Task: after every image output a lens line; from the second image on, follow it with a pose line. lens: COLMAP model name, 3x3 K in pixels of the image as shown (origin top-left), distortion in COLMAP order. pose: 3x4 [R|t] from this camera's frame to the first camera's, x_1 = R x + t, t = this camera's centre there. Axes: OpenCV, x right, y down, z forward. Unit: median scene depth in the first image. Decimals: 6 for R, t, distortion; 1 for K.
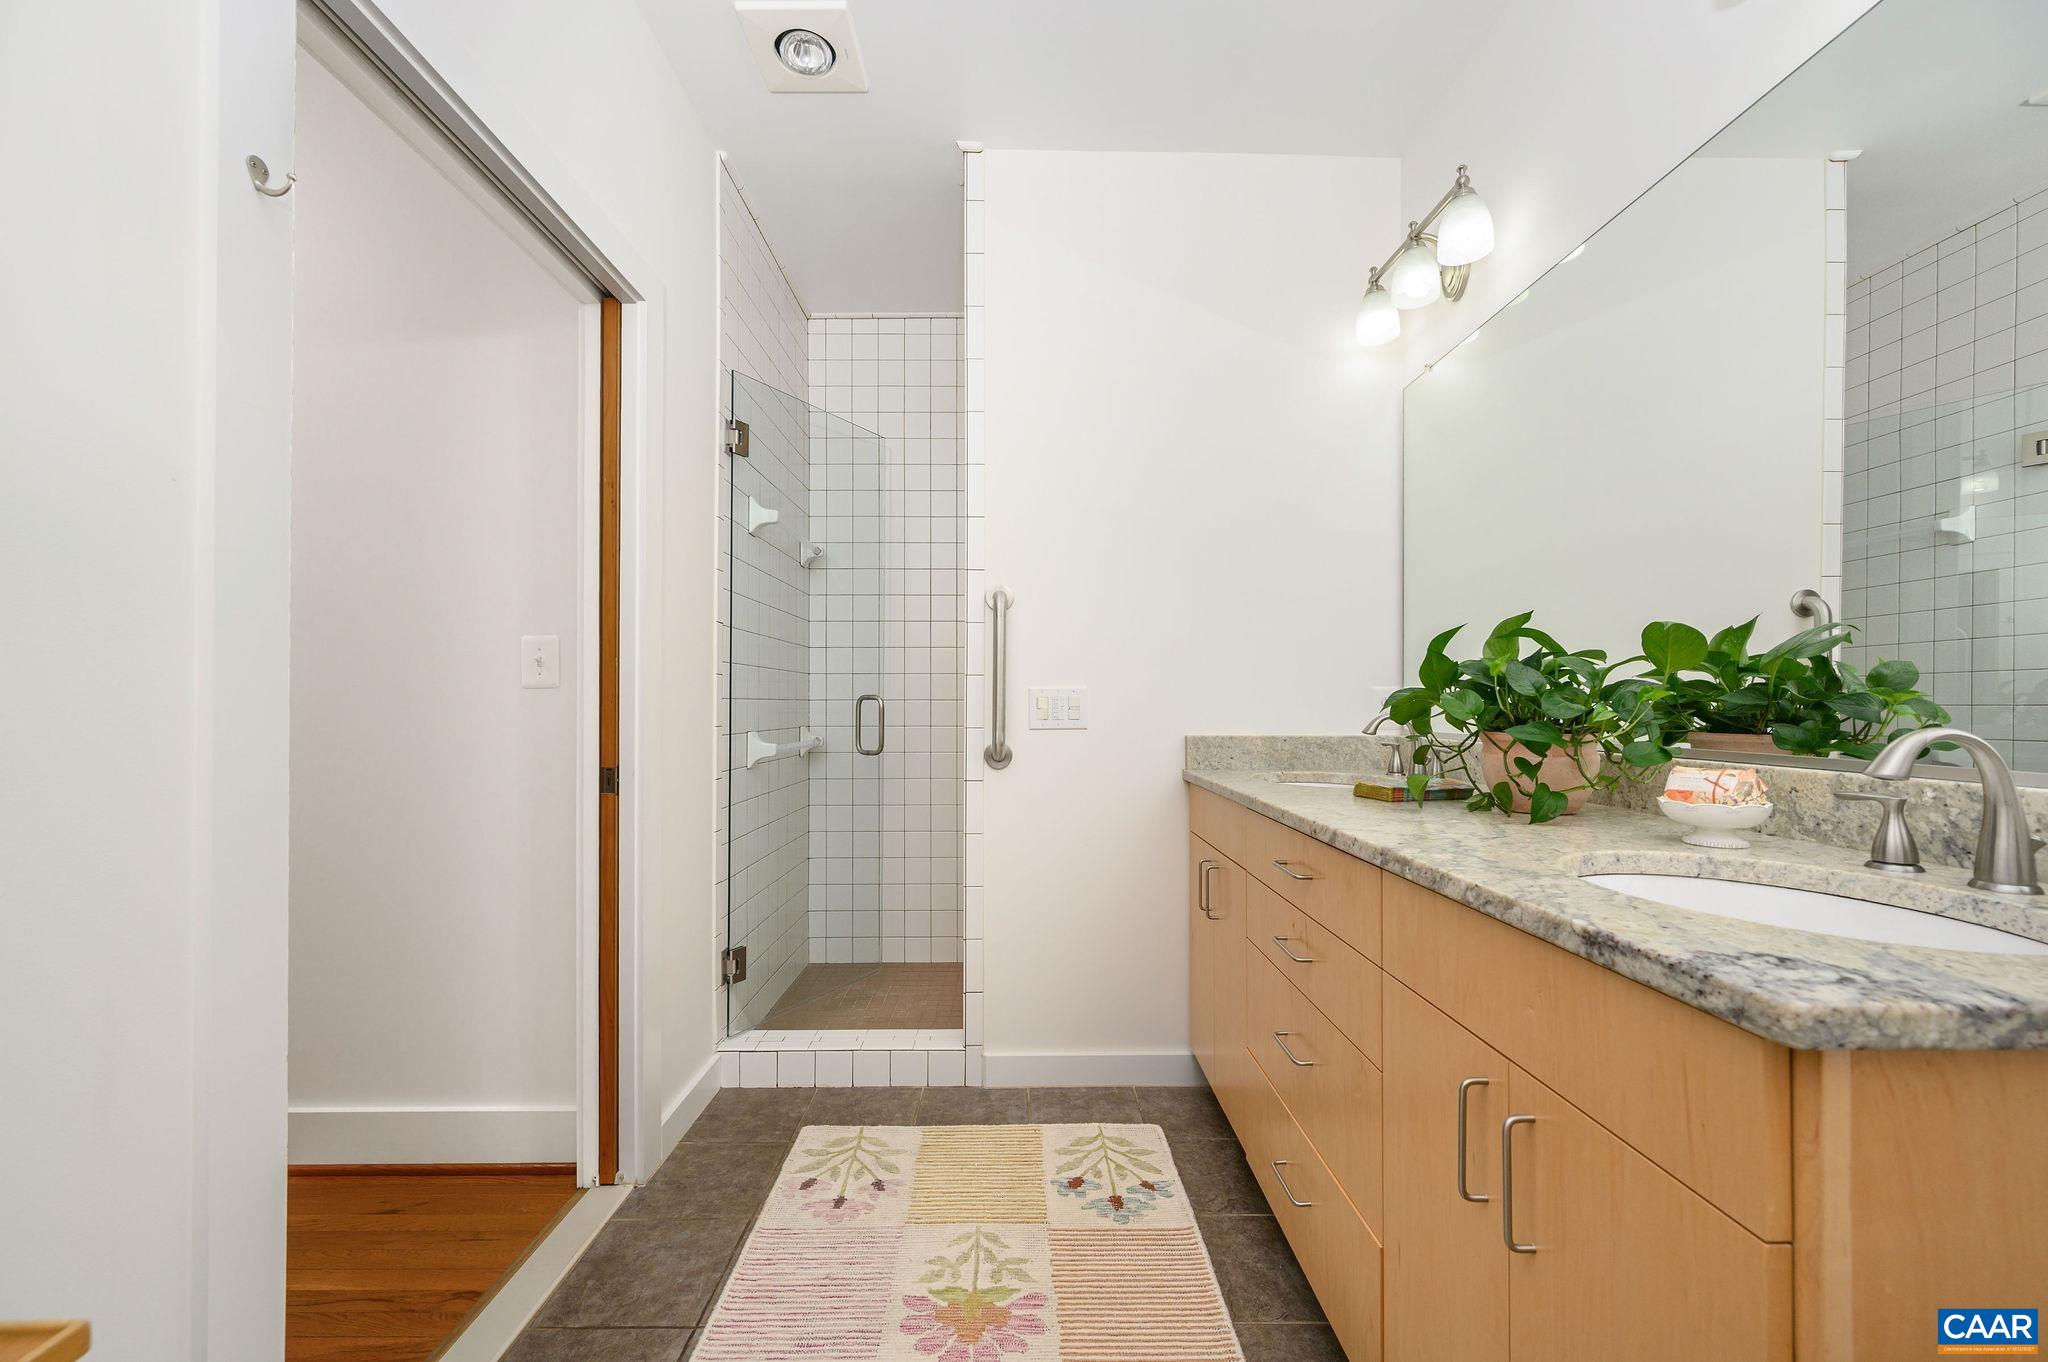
lens RADIAL K [[817.8, 0, 1031.2], [0, 817.8, 691.2], [0, 0, 1]] dist [0.004262, 0.000056]
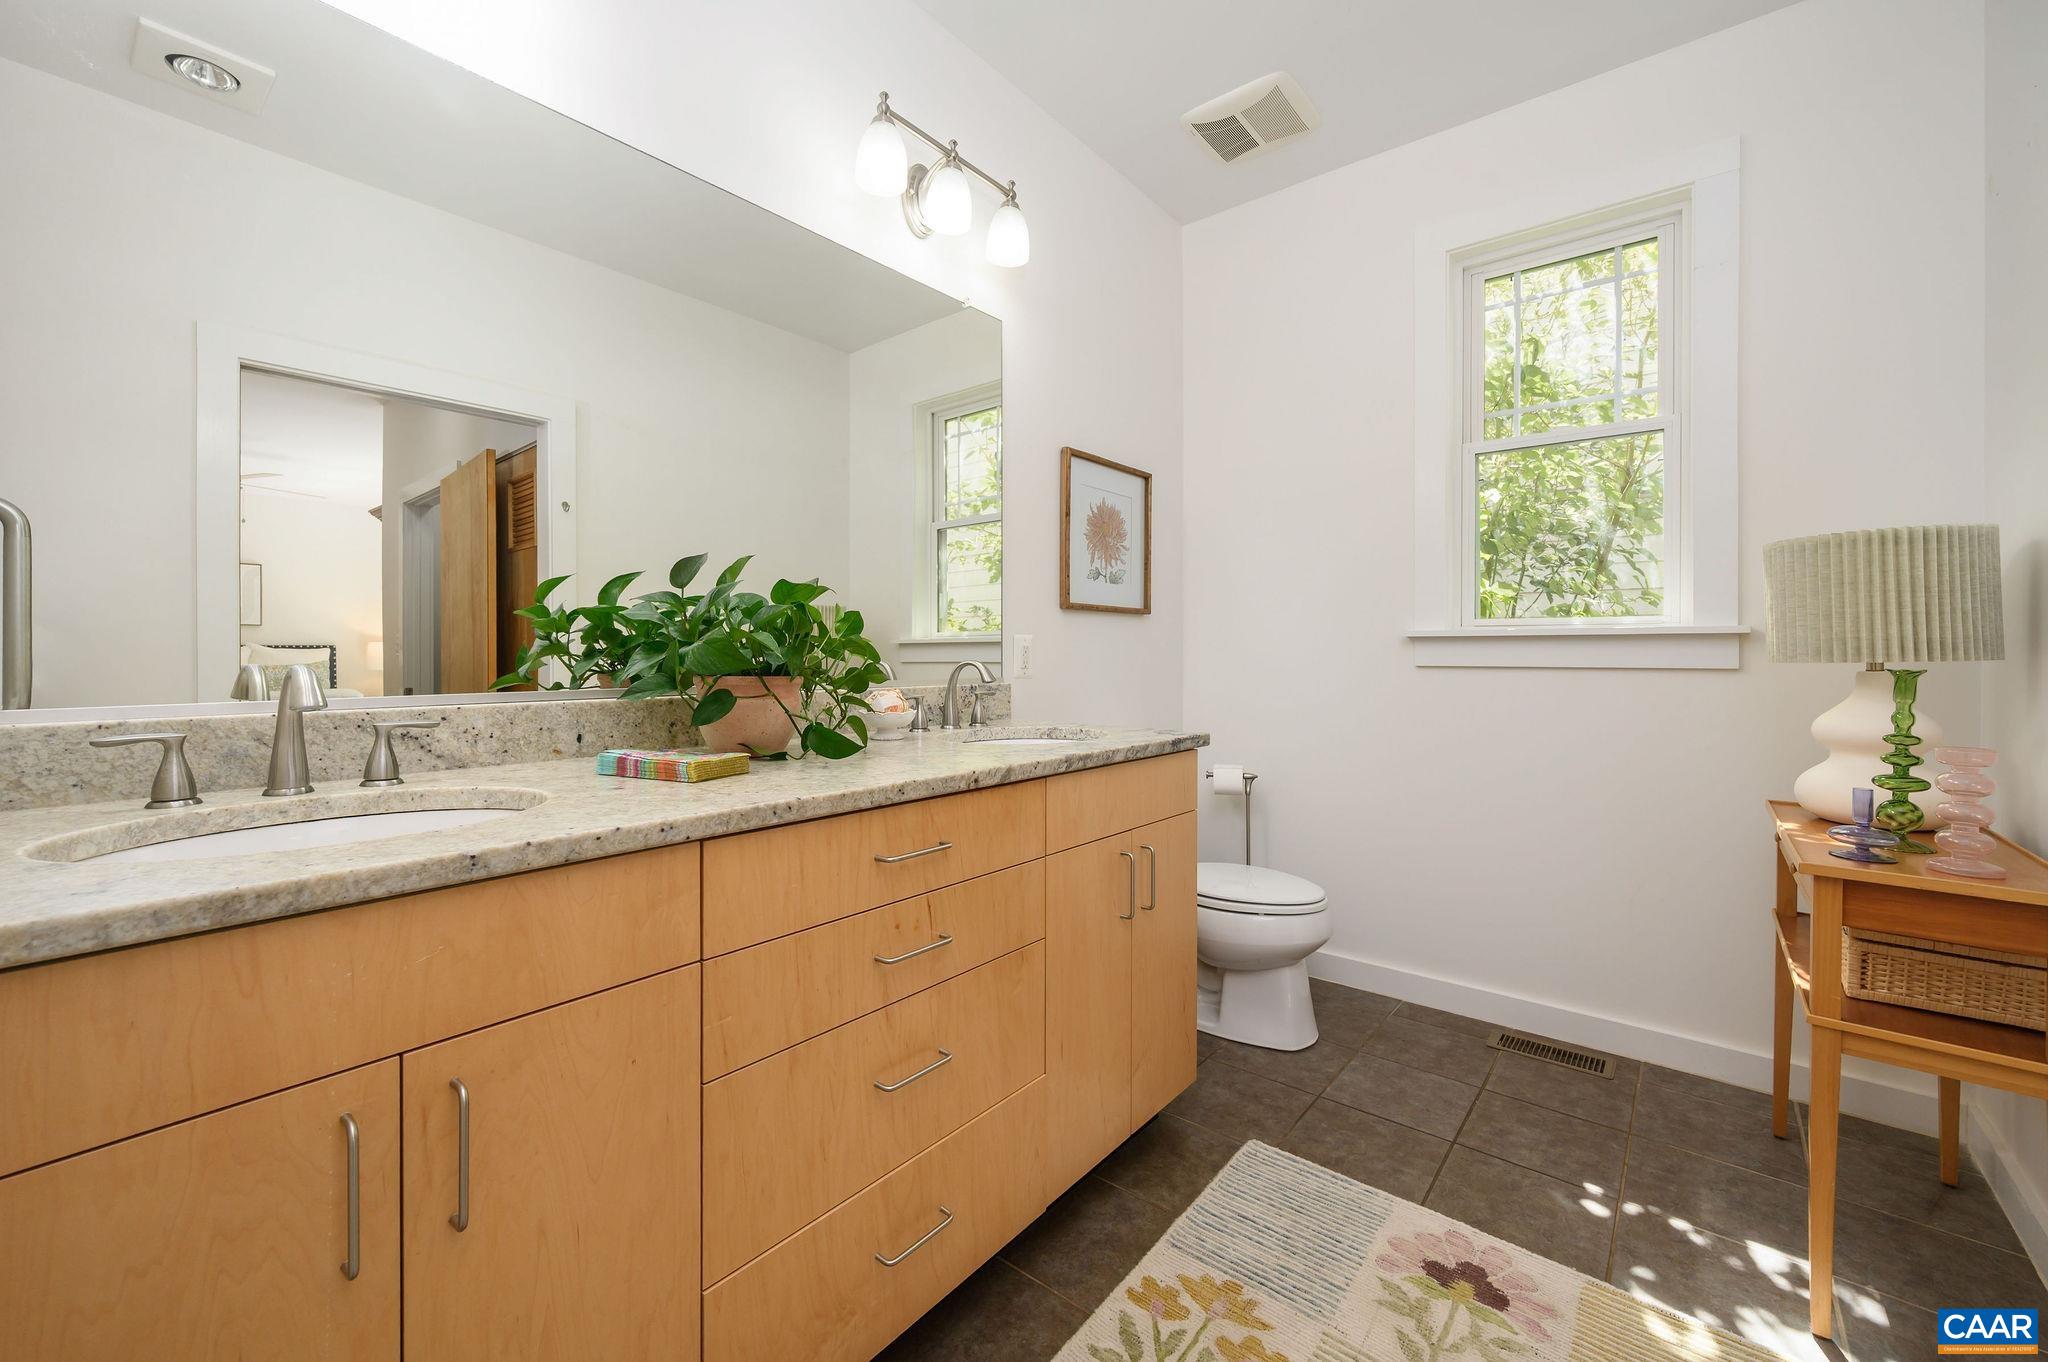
lens RADIAL K [[817.8, 0, 1017.0], [0, 817.8, 668.4], [0, 0, 1]] dist [0.004262, 0.000056]
pose [[-0.759311, -0.015909, 0.650533, -0.216590], [-0.008444, 0.999858, 0.014596, 0.042849], [-0.650673, 0.005590, -0.759338, 1.570993]]
